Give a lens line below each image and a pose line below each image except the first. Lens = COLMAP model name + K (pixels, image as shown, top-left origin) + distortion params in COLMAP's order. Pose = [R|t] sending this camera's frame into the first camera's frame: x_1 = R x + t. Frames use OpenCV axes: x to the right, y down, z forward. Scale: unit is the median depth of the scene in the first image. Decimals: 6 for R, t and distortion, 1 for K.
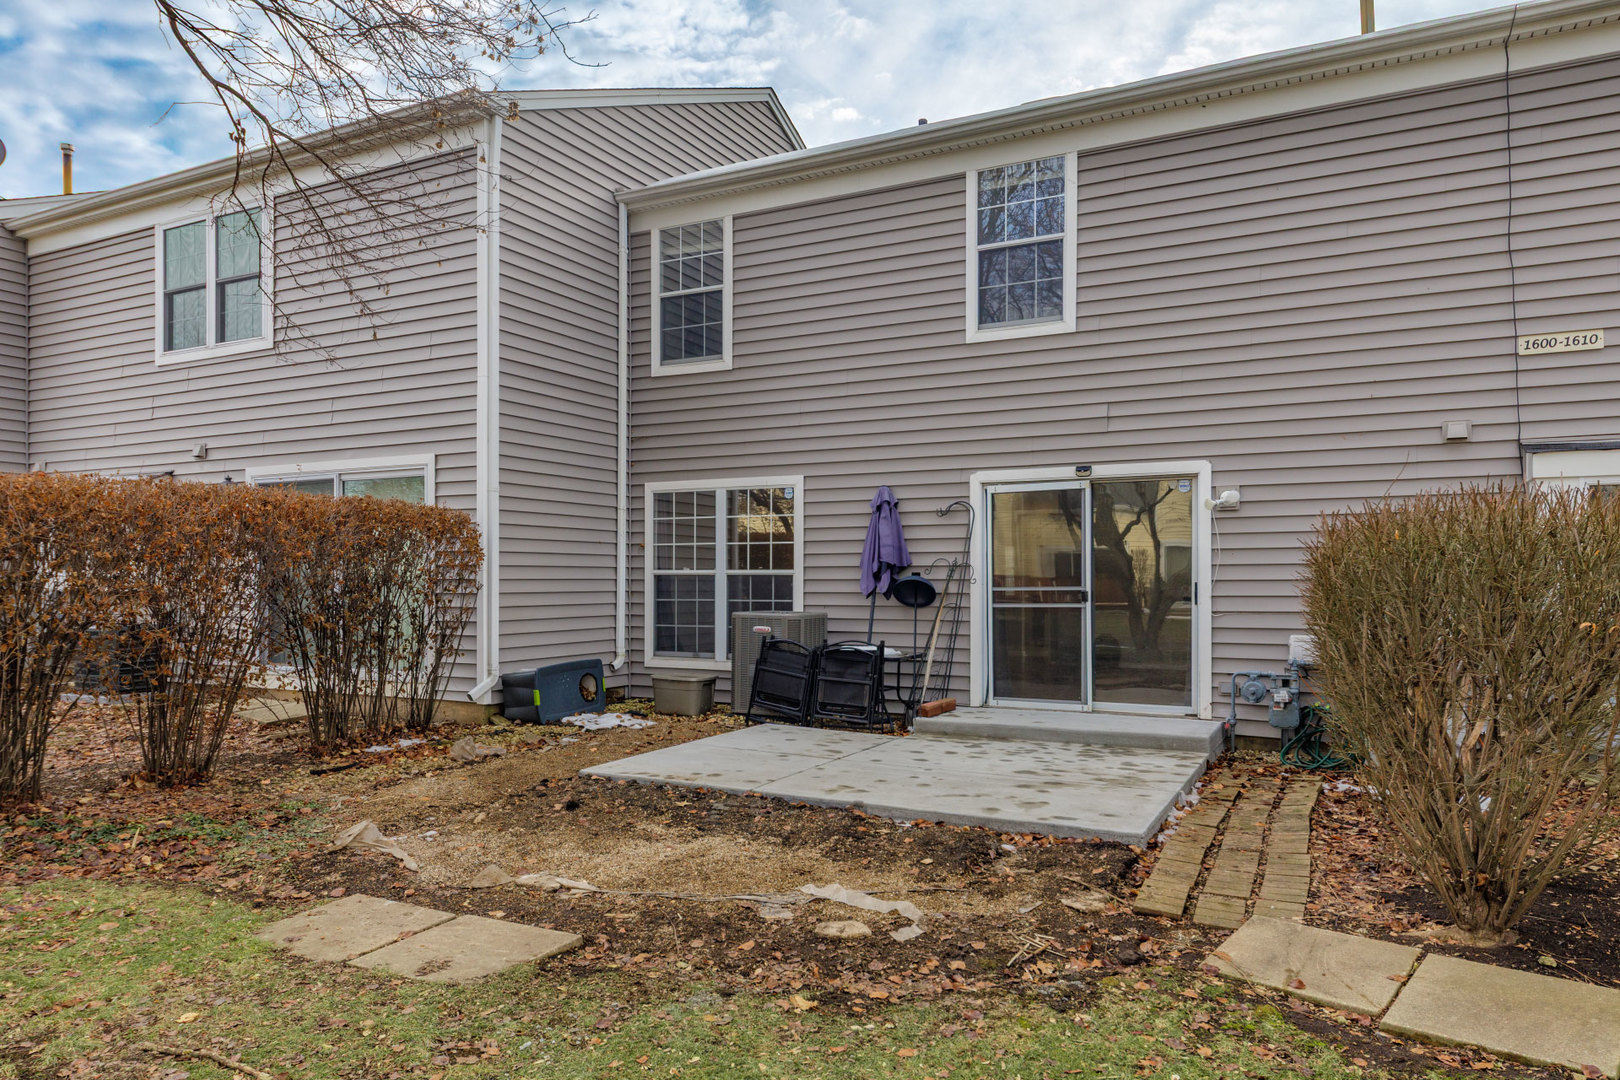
lens RADIAL K [[1071.8, 0, 809.6], [0, 1071.8, 546.9], [0, 0, 1]] dist [0.000103, 0.000000]
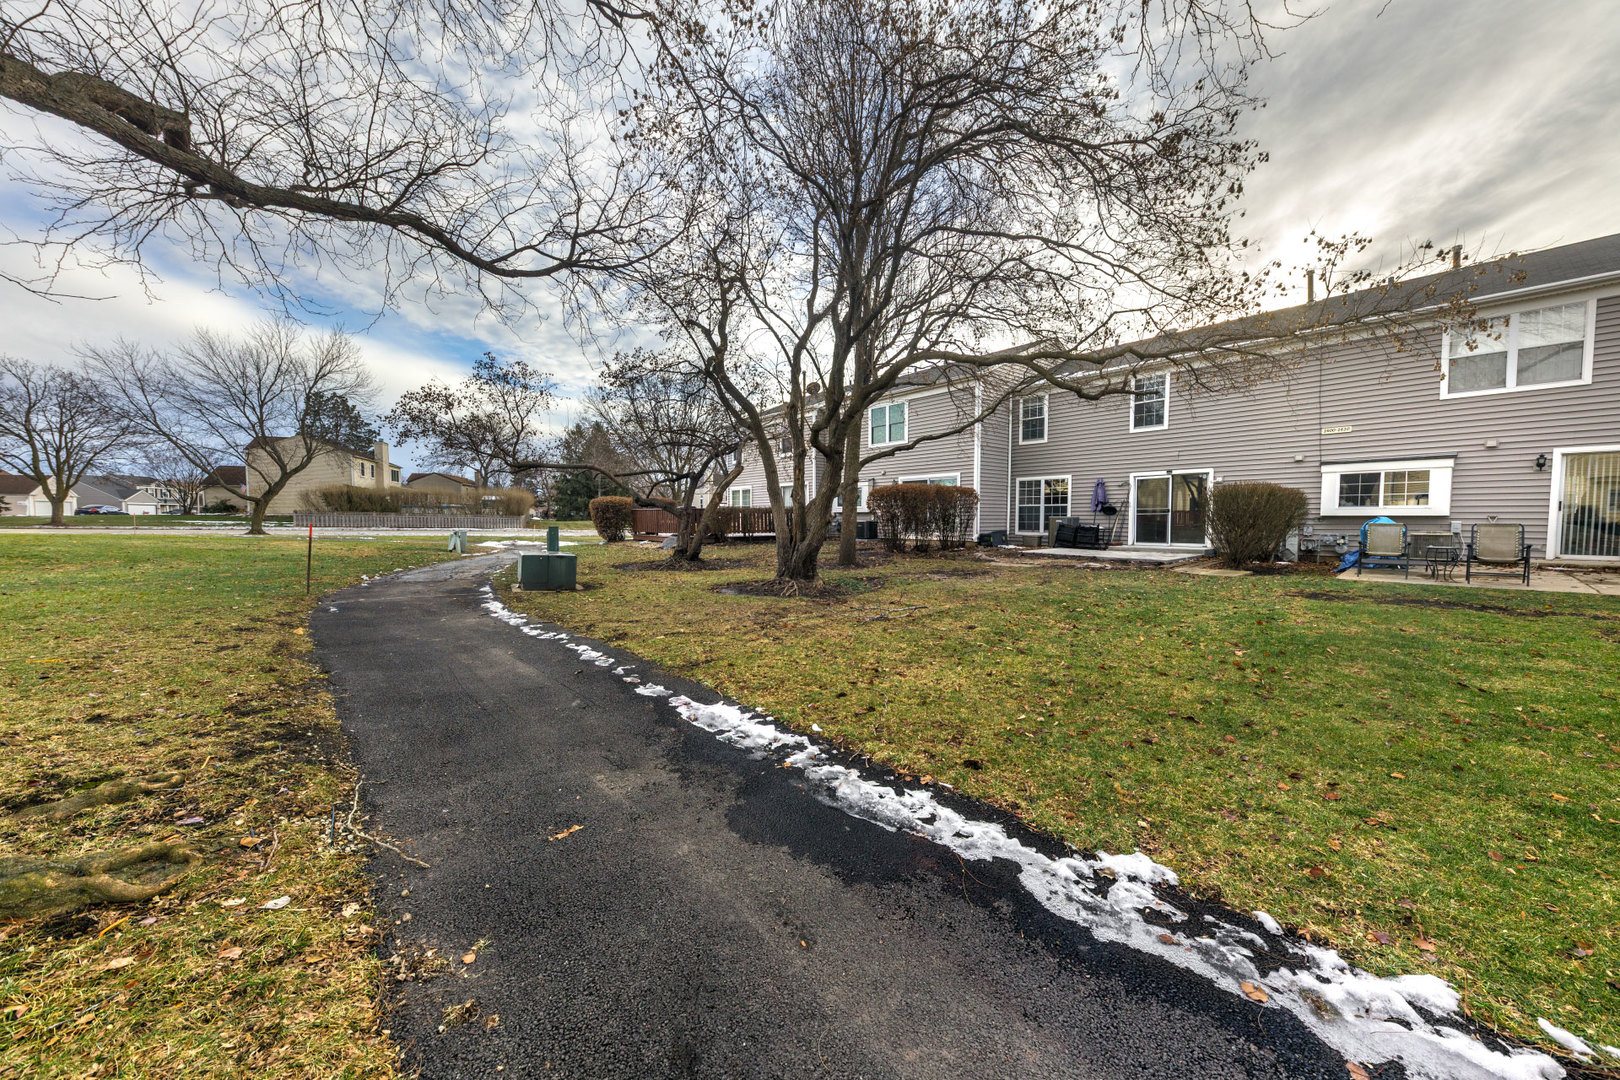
lens RADIAL K [[541.4, 0, 810.3], [0, 541.4, 542.0], [0, 0, 1]] dist [-0.000025, 0.000003]
pose [[0.918780, 0.017232, -0.394393, -0.085603], [0.013136, 0.997159, 0.074168, 0.004079], [0.394550, -0.073325, 0.915944, -0.861498]]
